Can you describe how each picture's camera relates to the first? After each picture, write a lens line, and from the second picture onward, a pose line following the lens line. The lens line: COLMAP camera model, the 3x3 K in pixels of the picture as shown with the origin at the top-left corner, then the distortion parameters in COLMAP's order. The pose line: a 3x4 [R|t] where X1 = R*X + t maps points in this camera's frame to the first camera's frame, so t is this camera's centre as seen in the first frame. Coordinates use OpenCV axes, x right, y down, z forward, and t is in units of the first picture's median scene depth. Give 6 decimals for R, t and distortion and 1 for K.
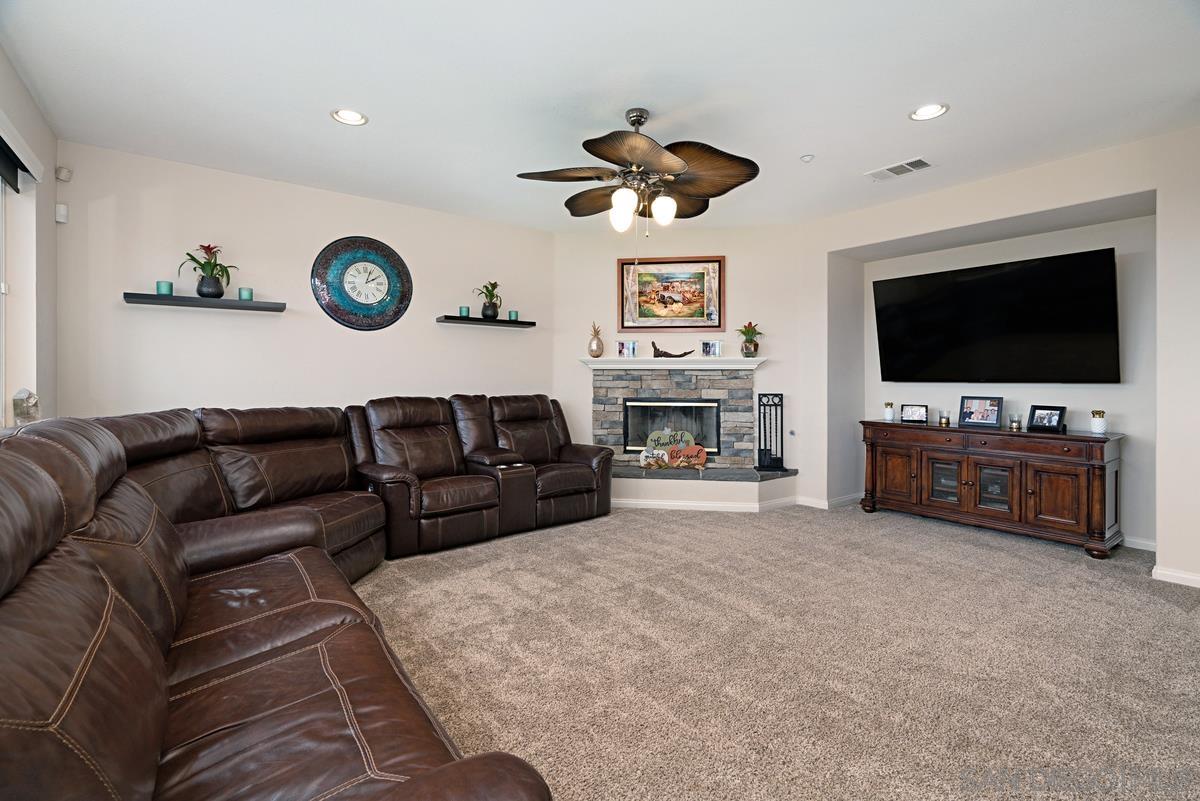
lens RADIAL K [[541.1, 0, 595.1], [0, 541.1, 379.8], [0, 0, 1]] dist [-0.008116, 0.000925]
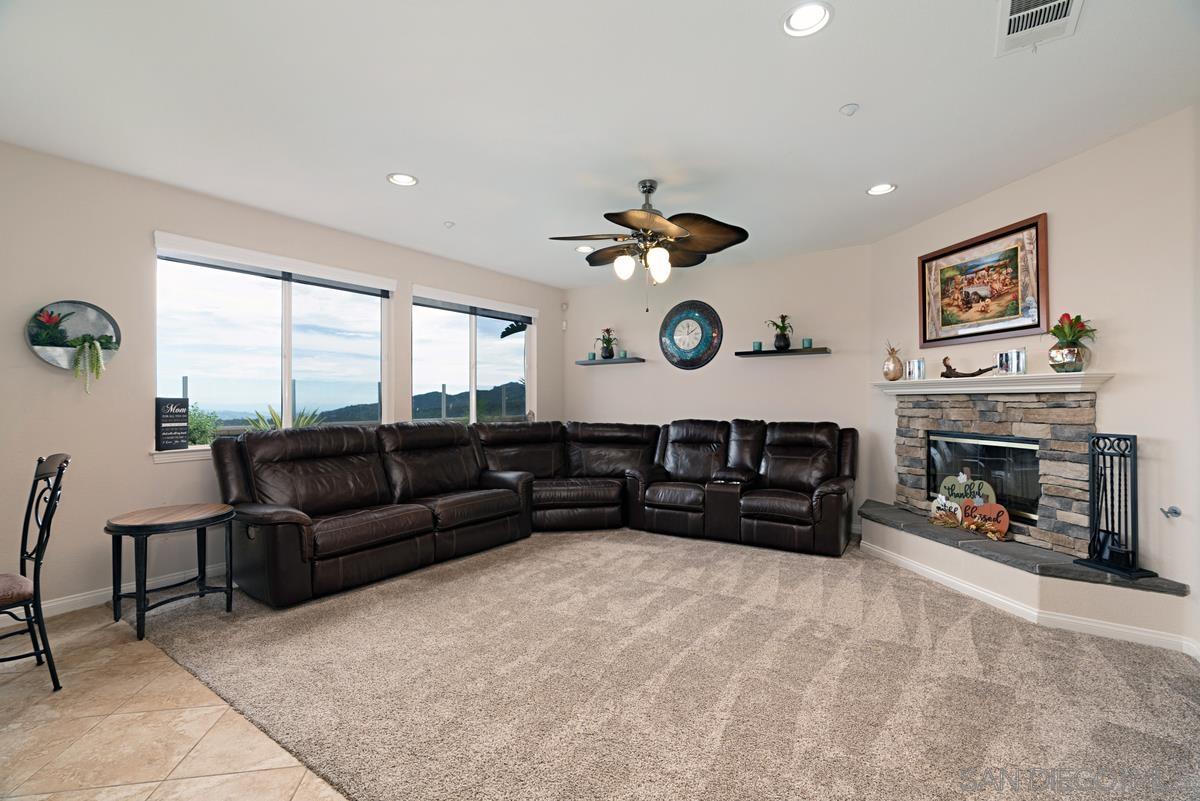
lens RADIAL K [[541.1, 0, 605.0], [0, 541.1, 401.1], [0, 0, 1]] dist [-0.008116, 0.000925]
pose [[0.318249, -0.002753, -0.948003, 0.671658], [-0.000239, 0.999996, -0.002984, -0.007044], [0.948007, 0.001177, 0.318247, 0.310034]]
